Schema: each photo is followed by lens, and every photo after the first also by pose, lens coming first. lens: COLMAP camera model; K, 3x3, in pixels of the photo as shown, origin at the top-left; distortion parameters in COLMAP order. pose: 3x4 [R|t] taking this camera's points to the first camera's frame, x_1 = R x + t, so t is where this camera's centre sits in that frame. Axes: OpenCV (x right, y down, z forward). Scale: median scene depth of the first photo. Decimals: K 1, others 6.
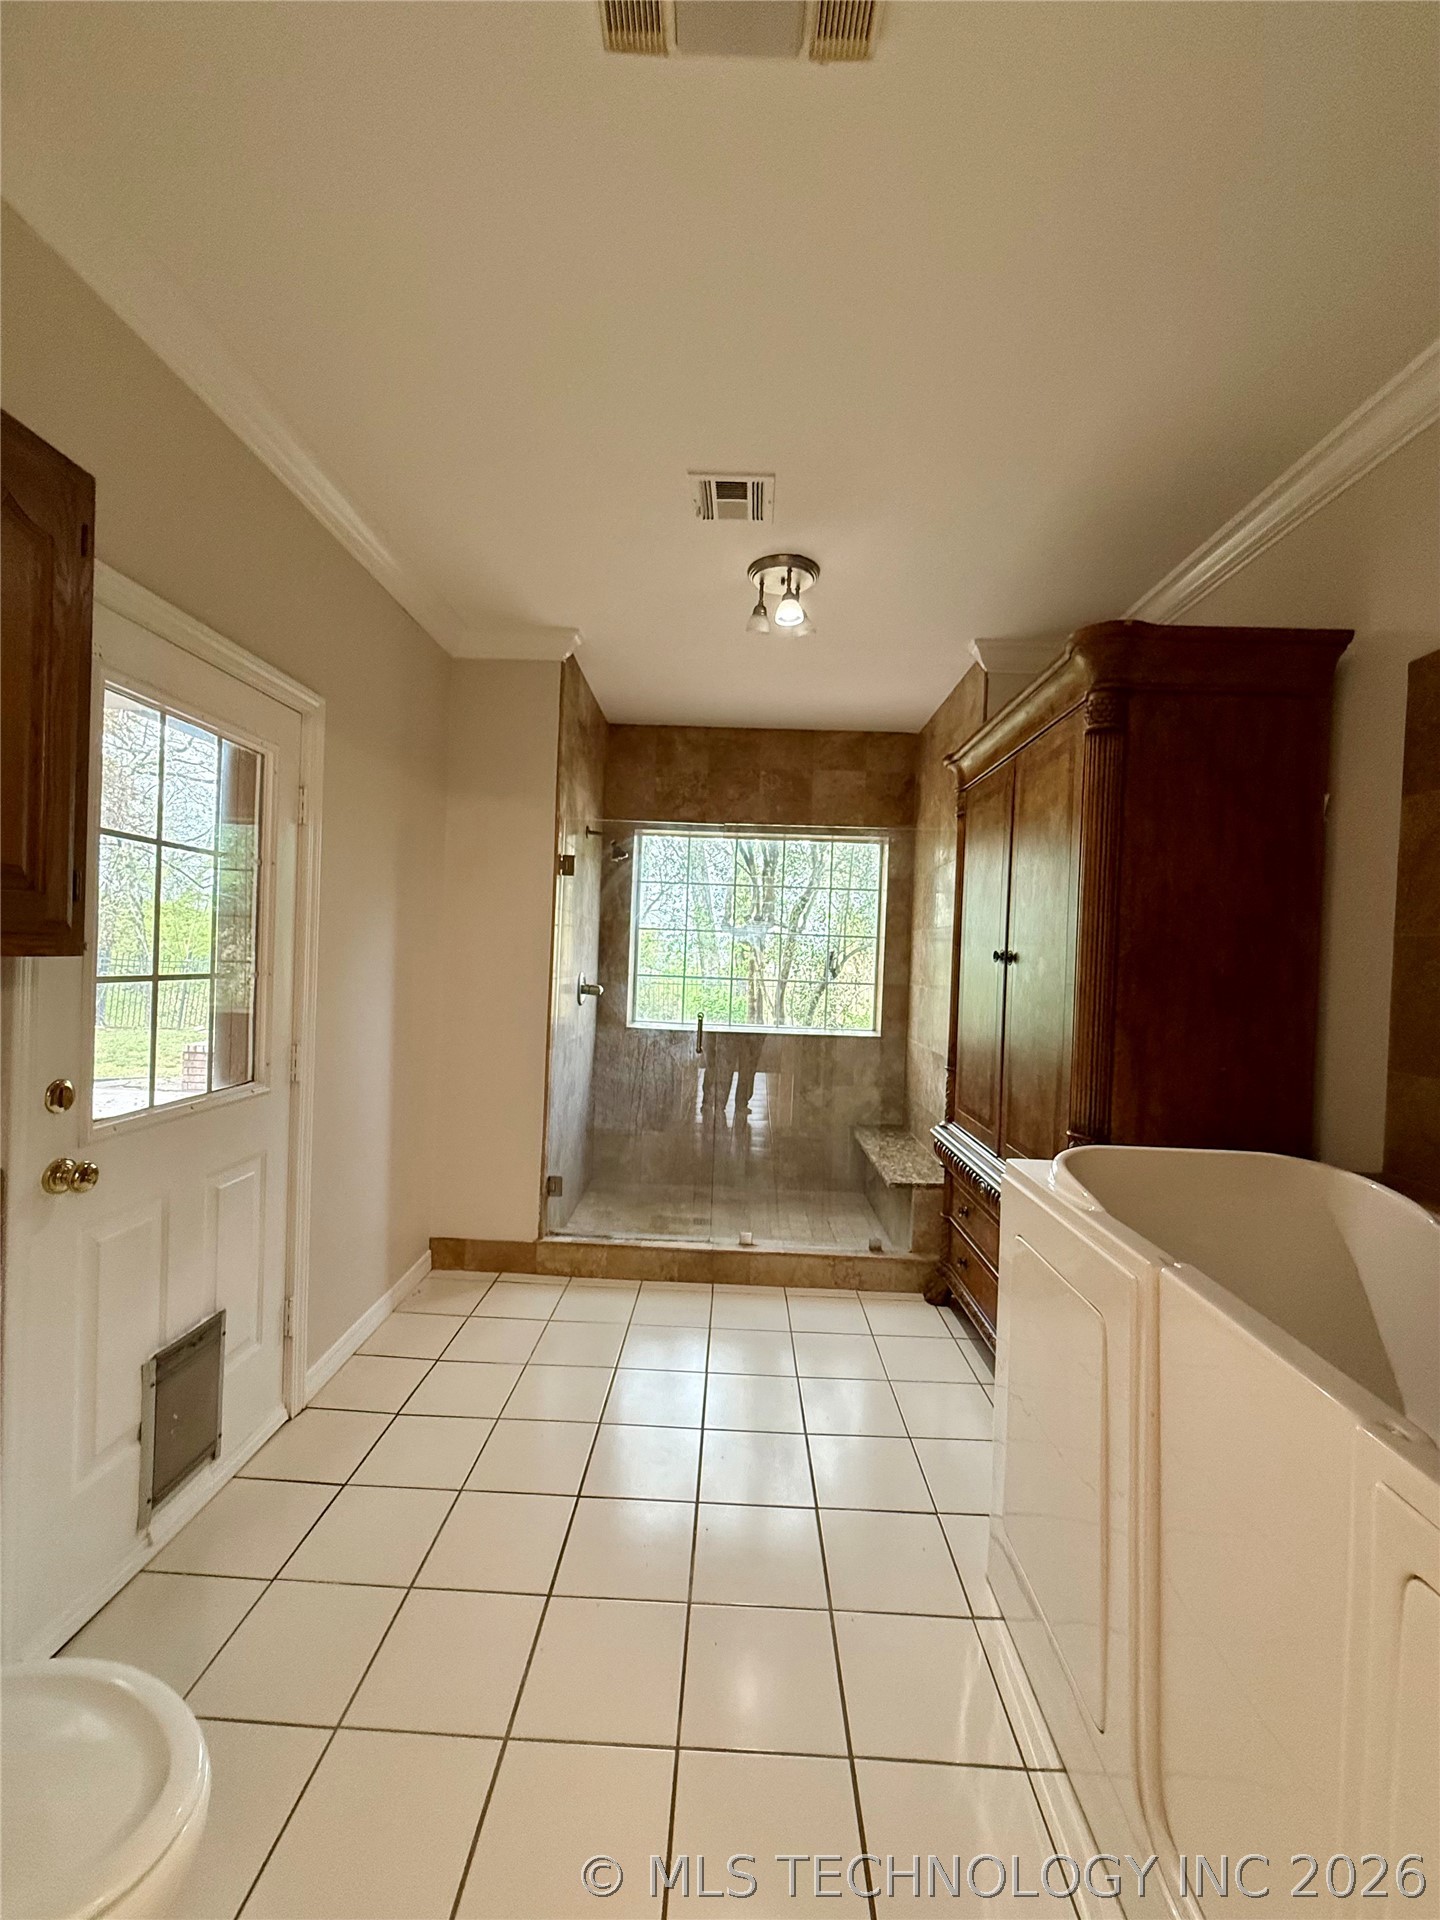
lens RADIAL K [[763.3, 0, 725.4], [0, 763.3, 962.9], [0, 0, 1]] dist [0.000902, 0.000024]
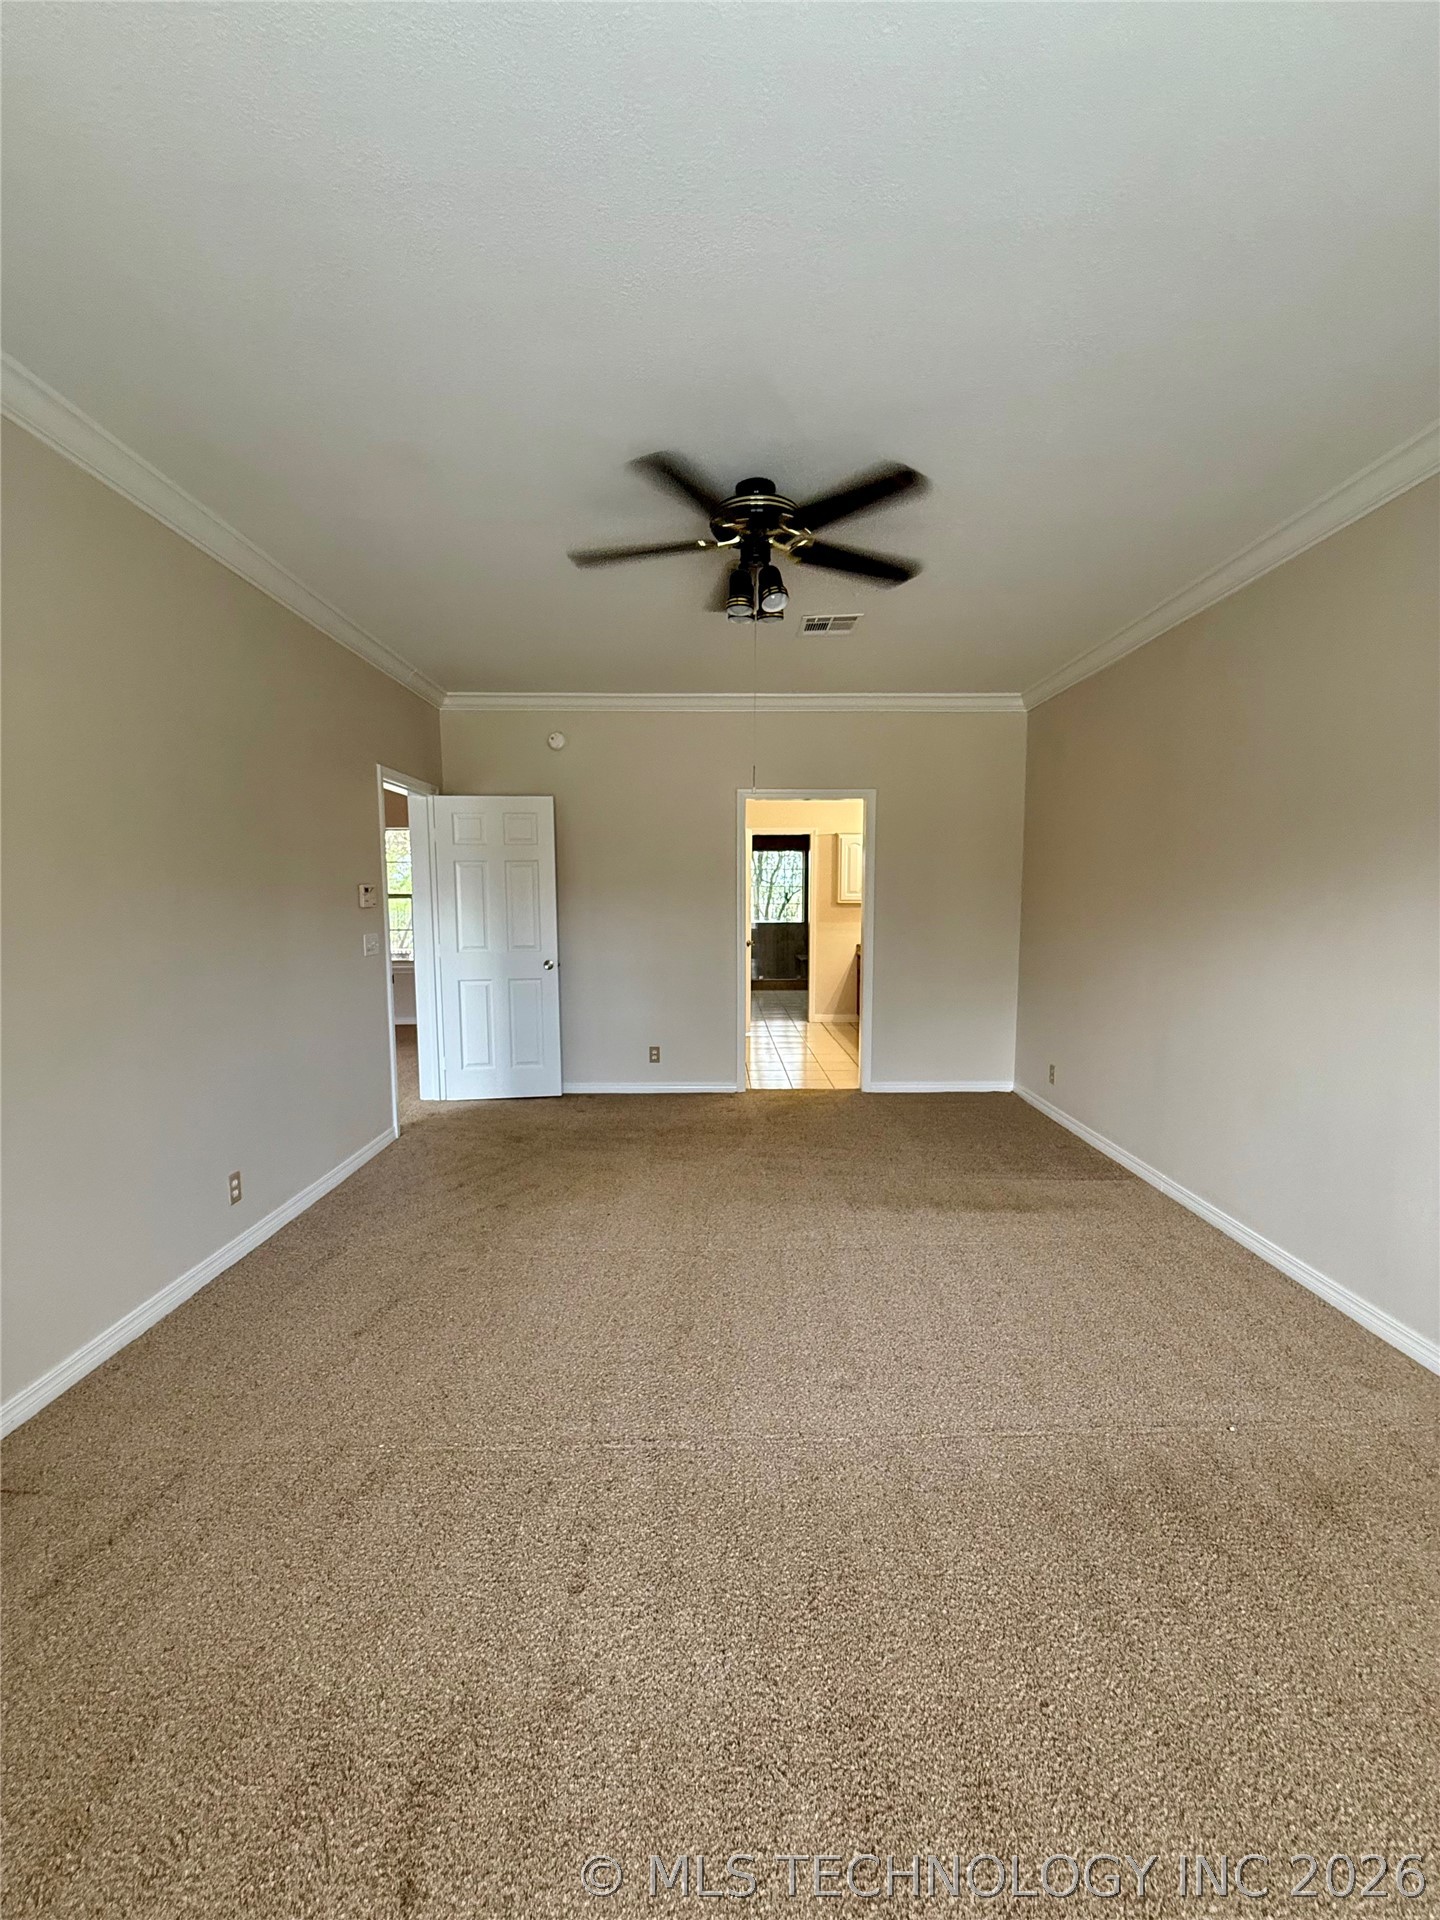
lens RADIAL K [[763.3, 0, 718.7], [0, 763.3, 962.6], [0, 0, 1]] dist [0.000902, 0.000024]
pose [[0.998781, -0.045974, 0.017956, -0.149564], [0.044372, 0.995708, 0.081215, 0.002794], [-0.021612, -0.080319, 0.996535, -1.612356]]
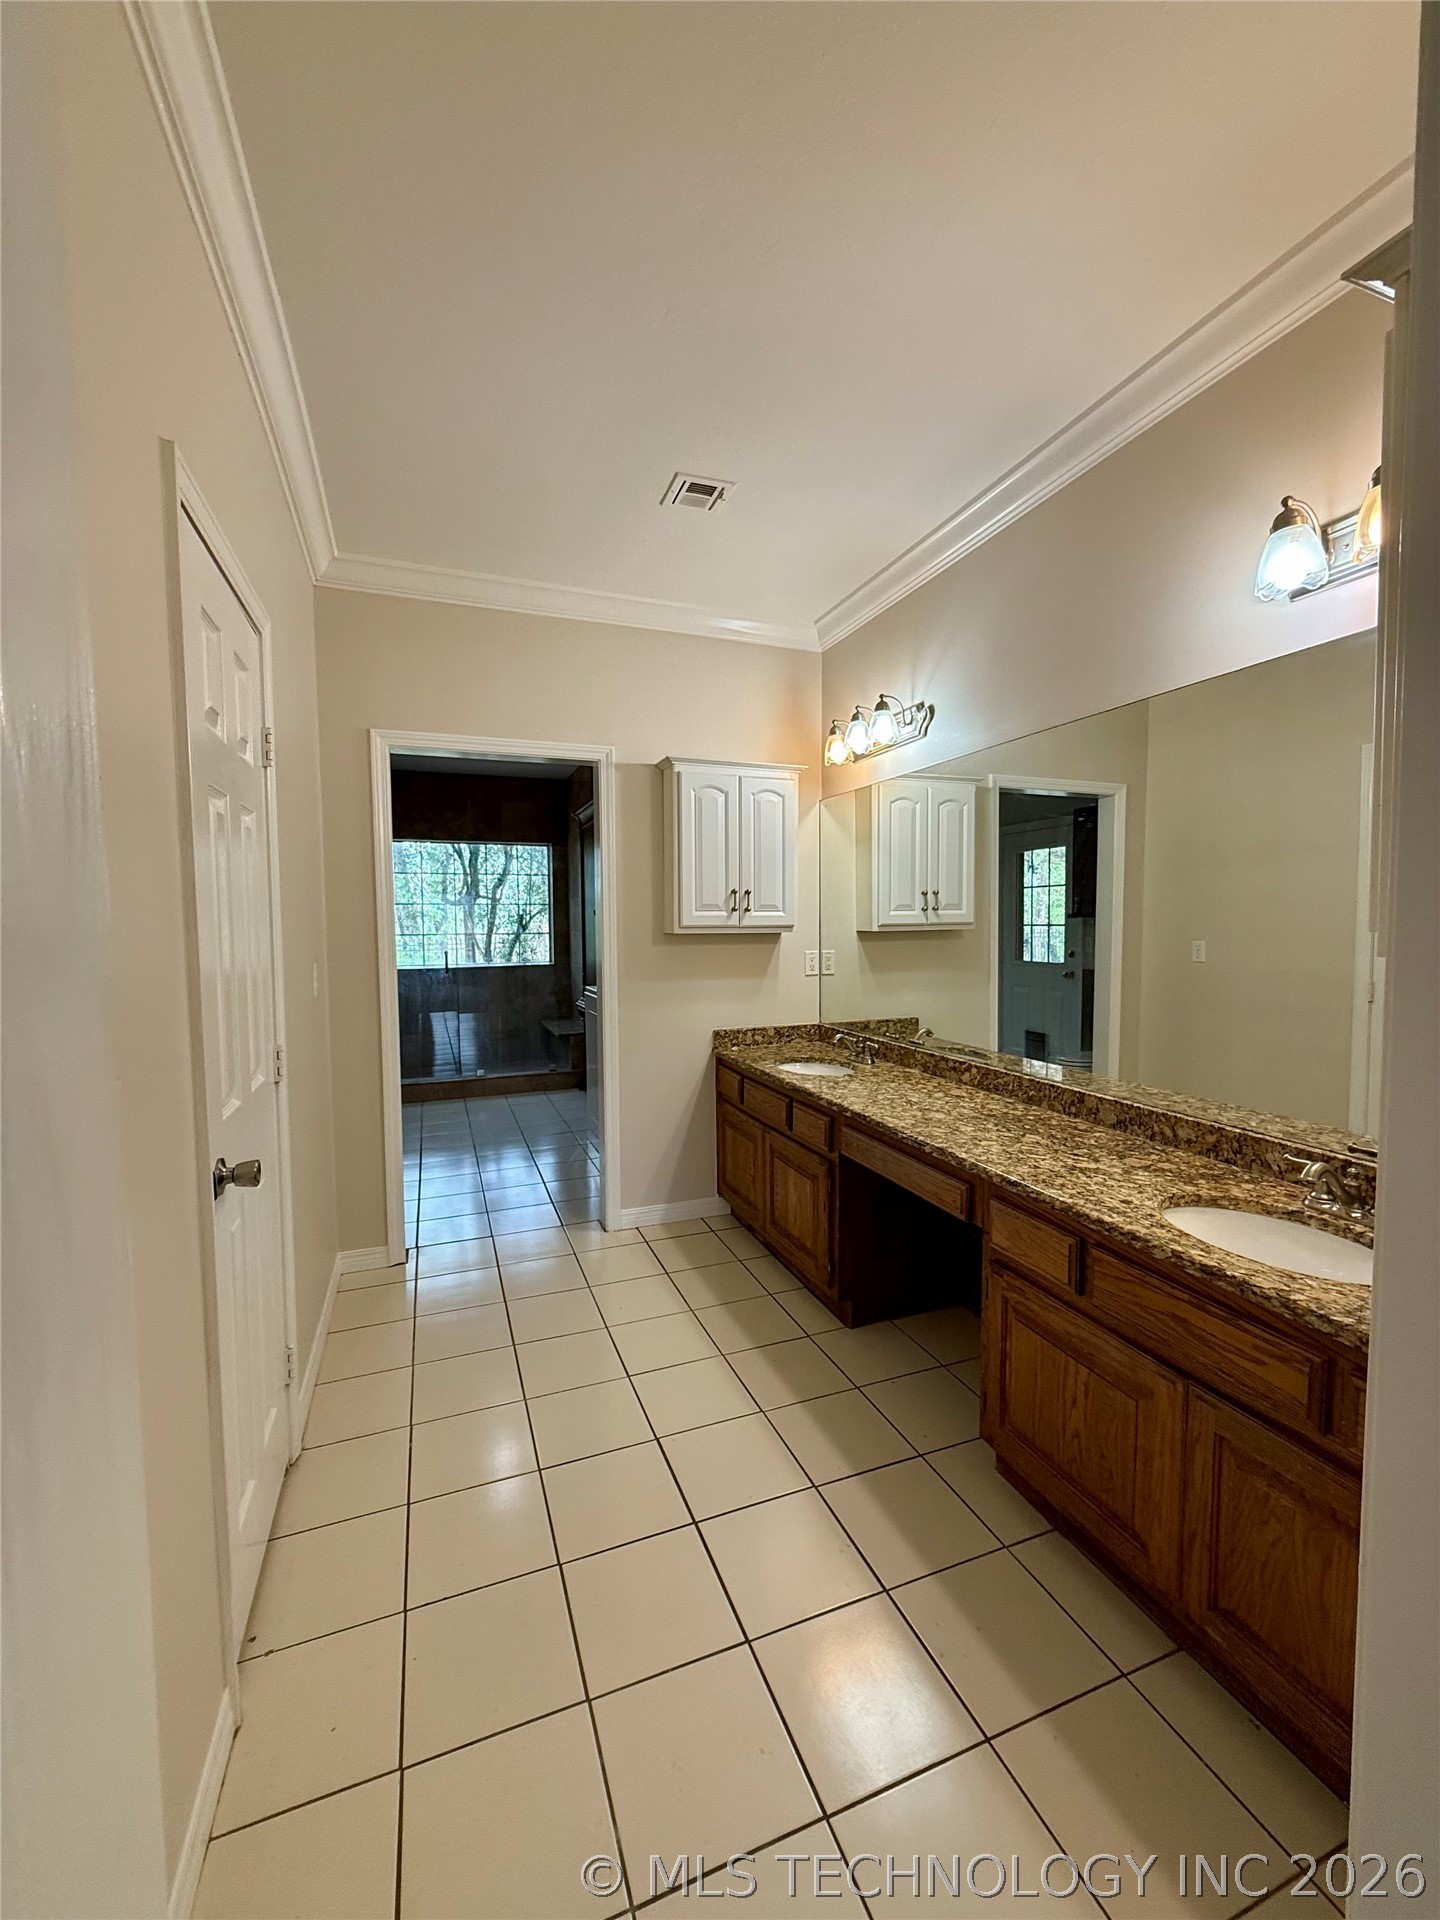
lens RADIAL K [[763.3, 0, 736.4], [0, 763.3, 963.3], [0, 0, 1]] dist [0.000902, 0.000024]
pose [[0.919684, -0.070094, 0.386351, -0.066395], [0.048242, 0.996654, 0.065981, 0.003975], [-0.389683, -0.042044, 0.919989, -0.617878]]
